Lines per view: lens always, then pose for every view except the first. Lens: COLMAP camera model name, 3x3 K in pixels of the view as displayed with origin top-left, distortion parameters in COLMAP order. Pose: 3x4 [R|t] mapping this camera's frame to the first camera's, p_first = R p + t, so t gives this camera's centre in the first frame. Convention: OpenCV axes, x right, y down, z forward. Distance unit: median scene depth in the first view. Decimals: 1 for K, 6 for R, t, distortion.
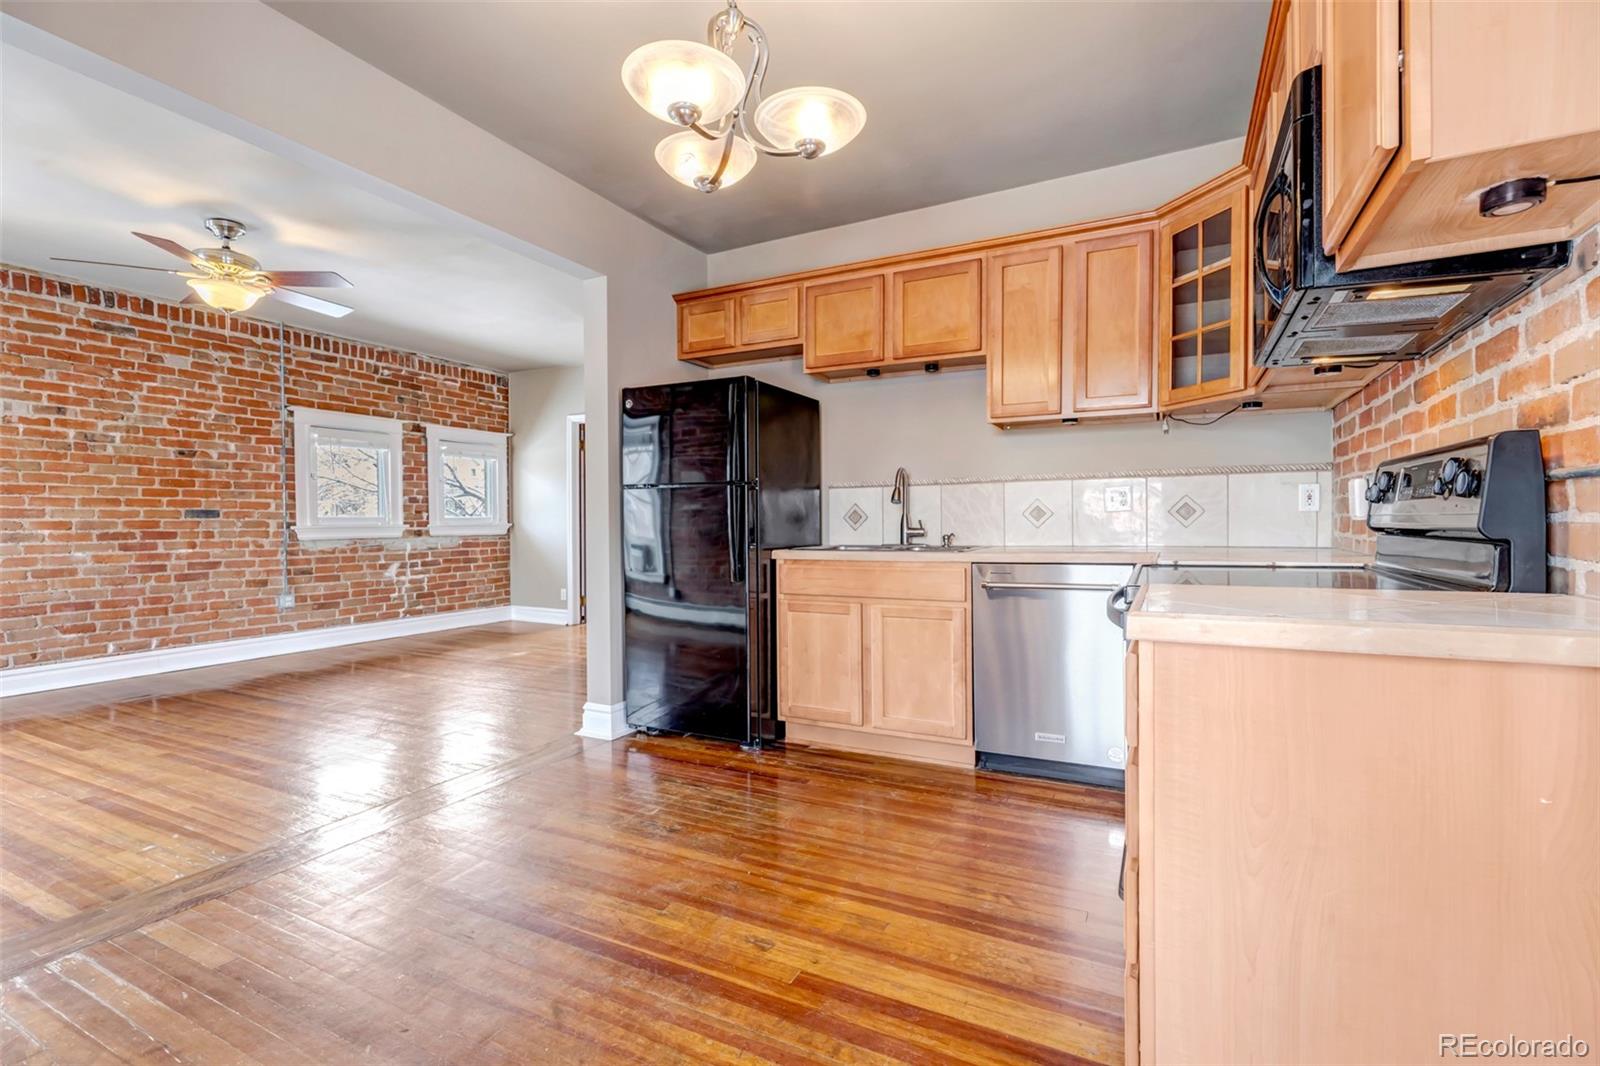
lens RADIAL K [[730.0, 0, 799.9], [0, 730.0, 536.0], [0, 0, 1]] dist [0.002787, 0.000333]
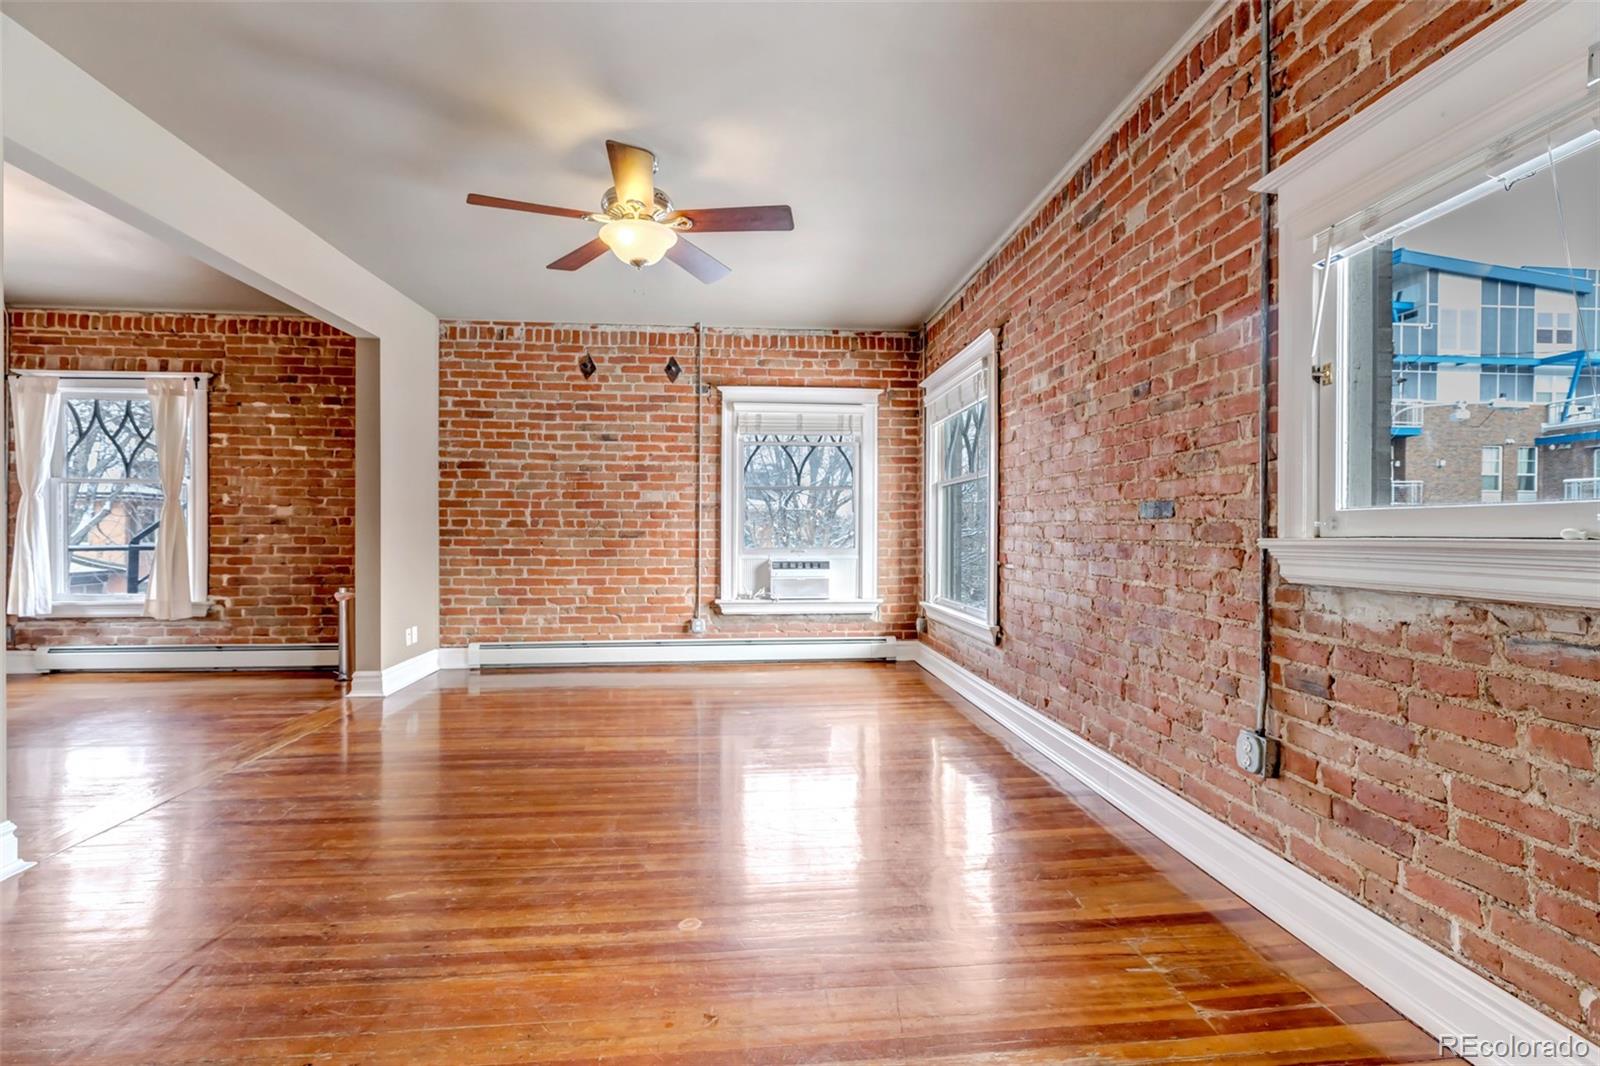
lens RADIAL K [[730.0, 0, 801.3], [0, 730.0, 535.1], [0, 0, 1]] dist [0.002787, 0.000333]
pose [[-0.845080, 0.005281, -0.534614, -0.358690], [-0.010285, 0.999606, 0.026131, -0.023685], [0.534542, 0.027582, -0.844692, 1.269110]]
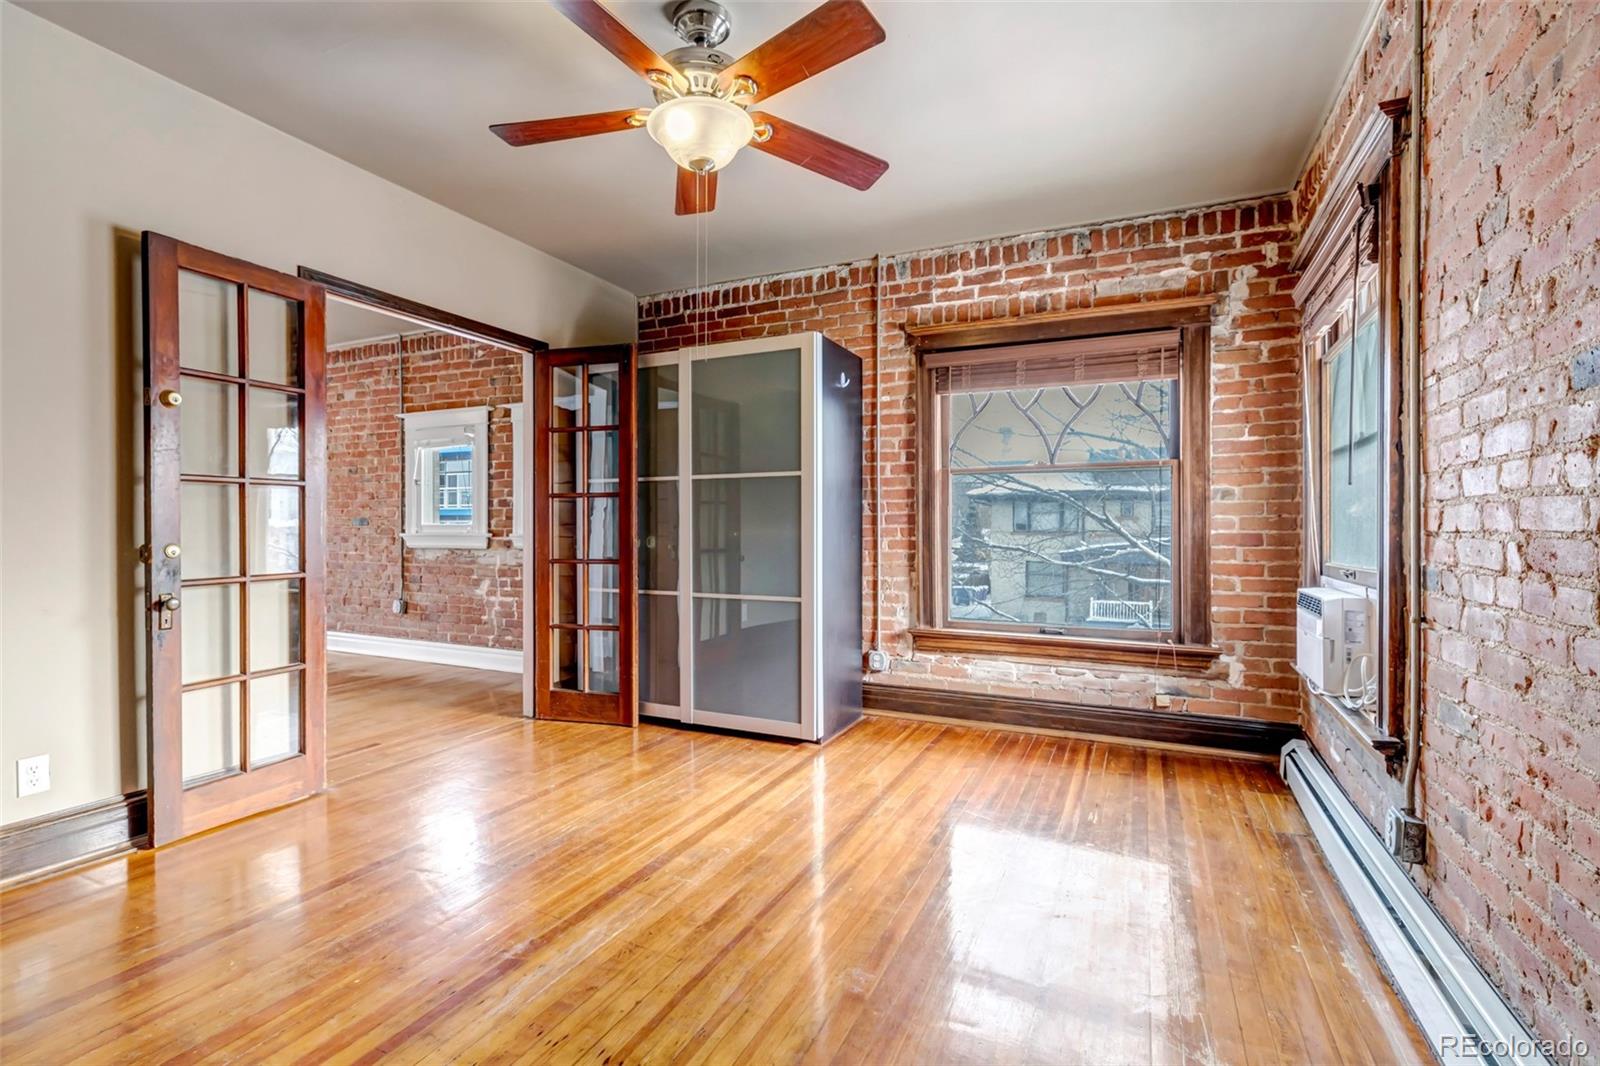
lens RADIAL K [[730.0, 0, 808.1], [0, 730.0, 535.5], [0, 0, 1]] dist [0.002787, 0.000333]
pose [[0.029427, 0.011803, -0.999497, 0.357201], [-0.025345, 0.999618, 0.011059, -0.039200], [0.999246, 0.025007, 0.029715, 1.658068]]
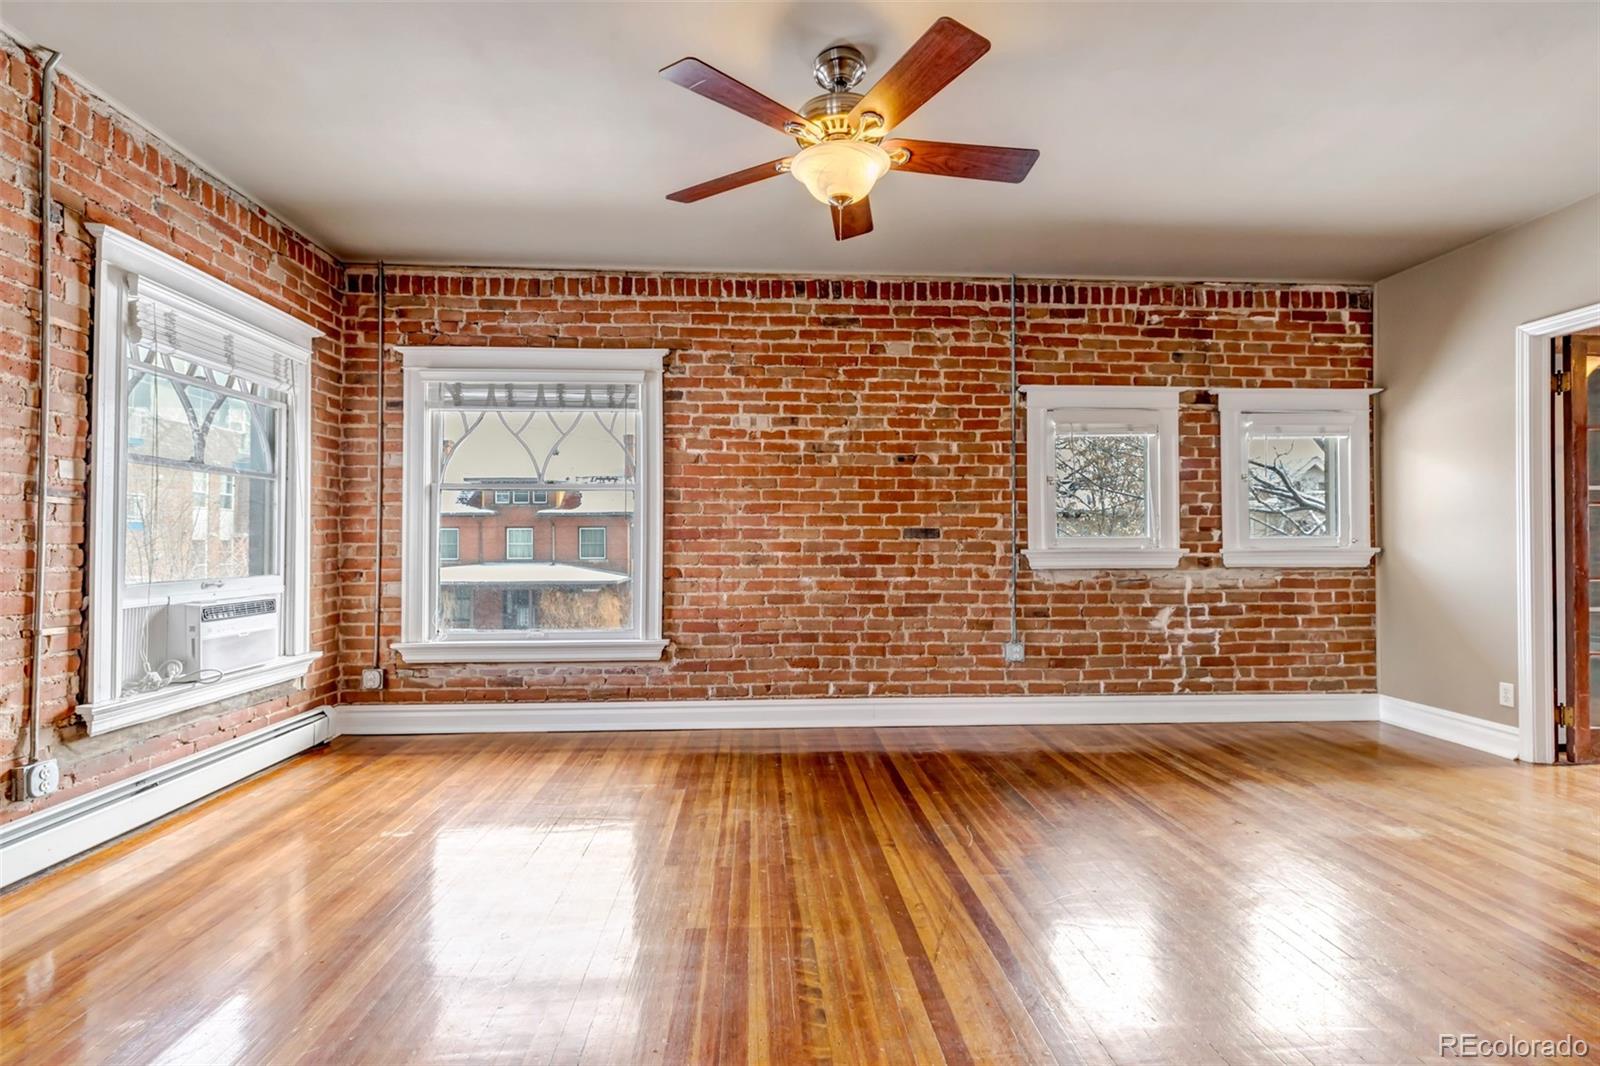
lens RADIAL K [[730.0, 0, 792.2], [0, 730.0, 533.0], [0, 0, 1]] dist [0.002787, 0.000333]
pose [[0.503520, -0.010715, -0.863917, -0.196025], [-0.019847, 0.999516, -0.023964, -0.008669], [0.863756, 0.029213, 0.503063, 0.471255]]
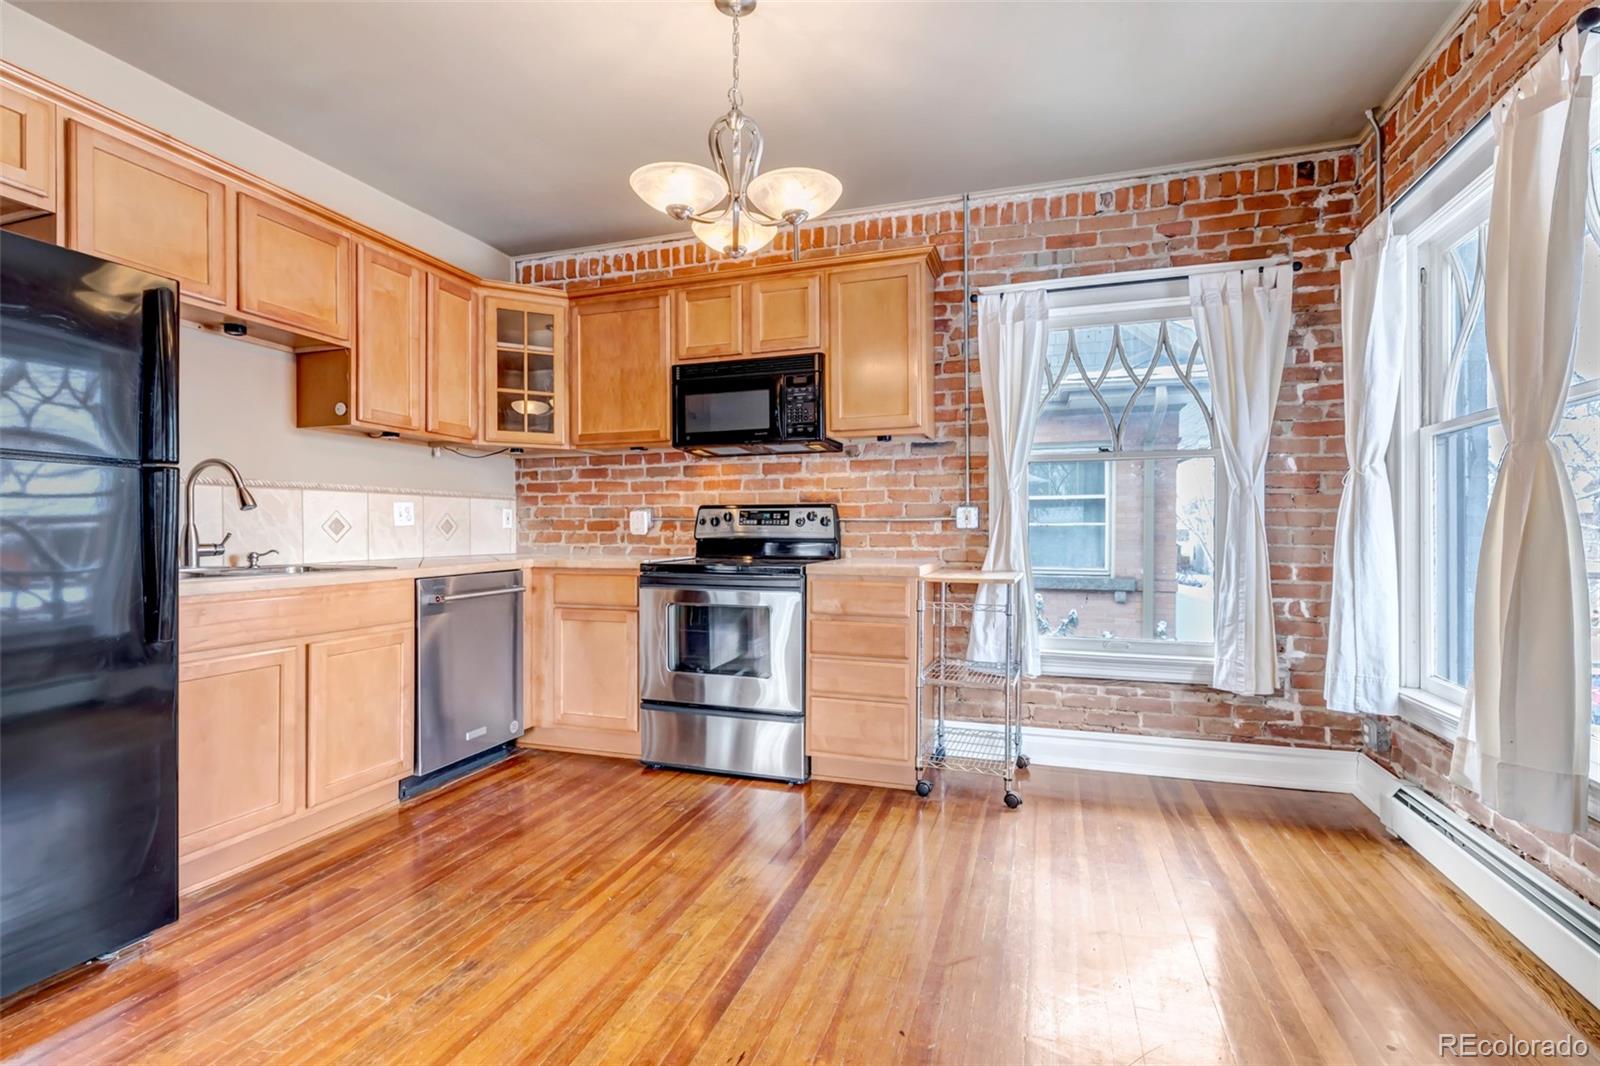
lens RADIAL K [[730.0, 0, 800.9], [0, 730.0, 534.4], [0, 0, 1]] dist [0.002787, 0.000333]
pose [[-0.156636, 0.002971, 0.987652, -0.430139], [0.020793, 0.999784, 0.000290, -0.005616], [-0.987438, 0.020582, -0.156664, 0.362430]]
